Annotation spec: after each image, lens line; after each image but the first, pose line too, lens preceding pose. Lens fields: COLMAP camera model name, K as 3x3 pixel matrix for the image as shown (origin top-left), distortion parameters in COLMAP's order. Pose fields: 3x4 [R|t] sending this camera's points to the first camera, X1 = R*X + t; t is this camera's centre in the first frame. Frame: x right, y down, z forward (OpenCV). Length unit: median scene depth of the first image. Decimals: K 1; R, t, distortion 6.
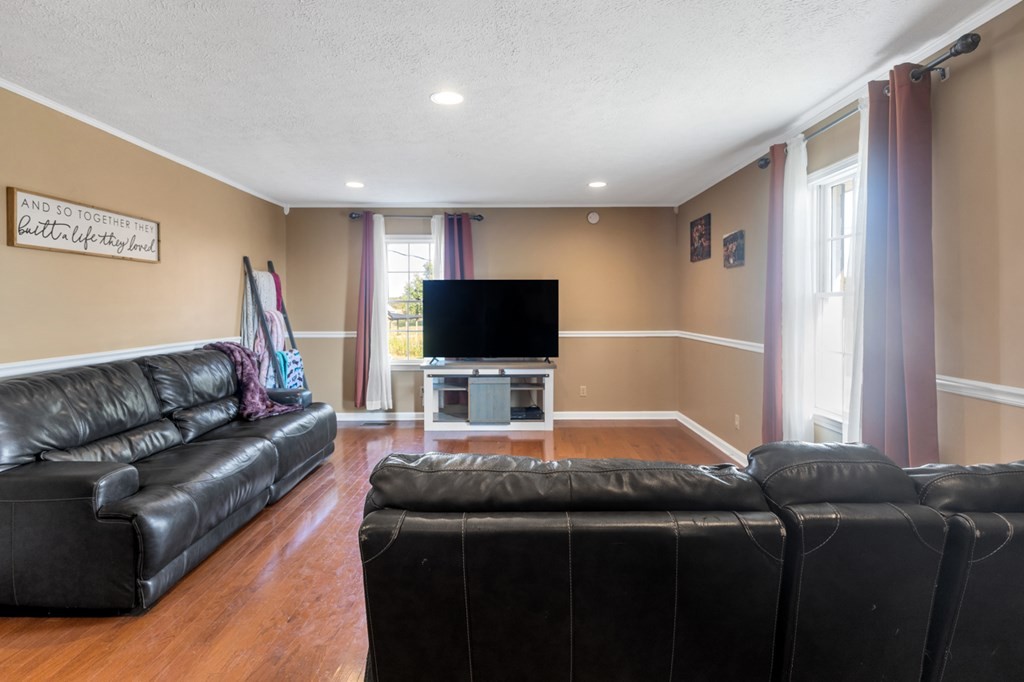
lens RADIAL K [[527.0, 0, 512.0], [0, 527.0, 341.0], [0, 0, 1]] dist [0.001243, 0.000143]
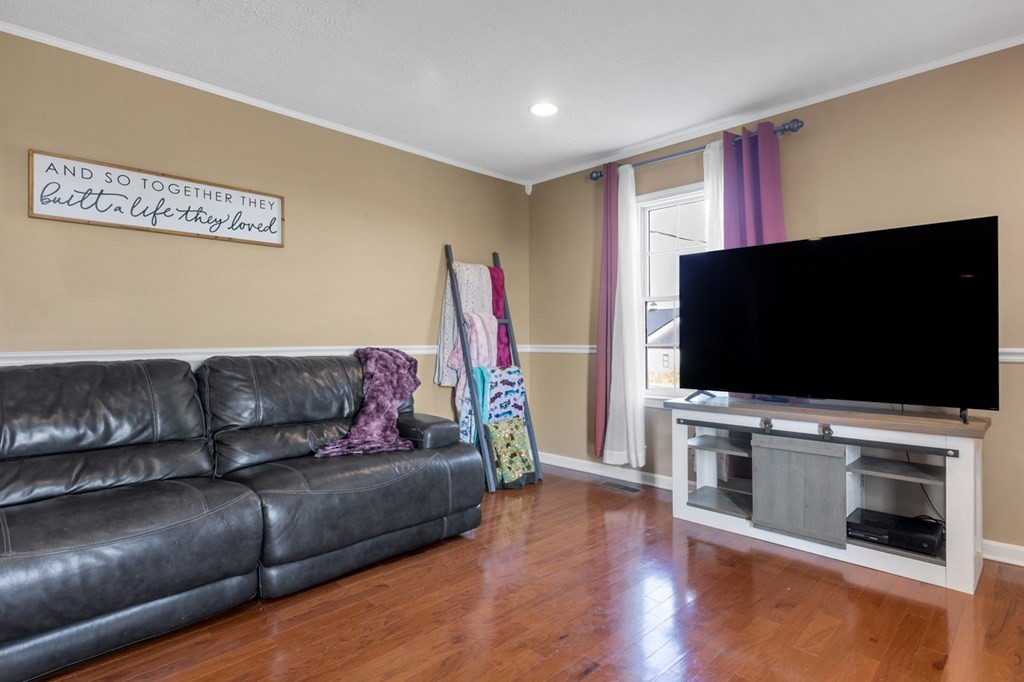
lens RADIAL K [[527.0, 0, 512.0], [0, 527.0, 341.0], [0, 0, 1]] dist [0.001243, 0.000143]
pose [[0.710719, 0.003078, -0.703469, 0.112560], [-0.045875, 0.998065, -0.041981, 0.011958], [0.701979, 0.062108, 0.709485, 0.466208]]
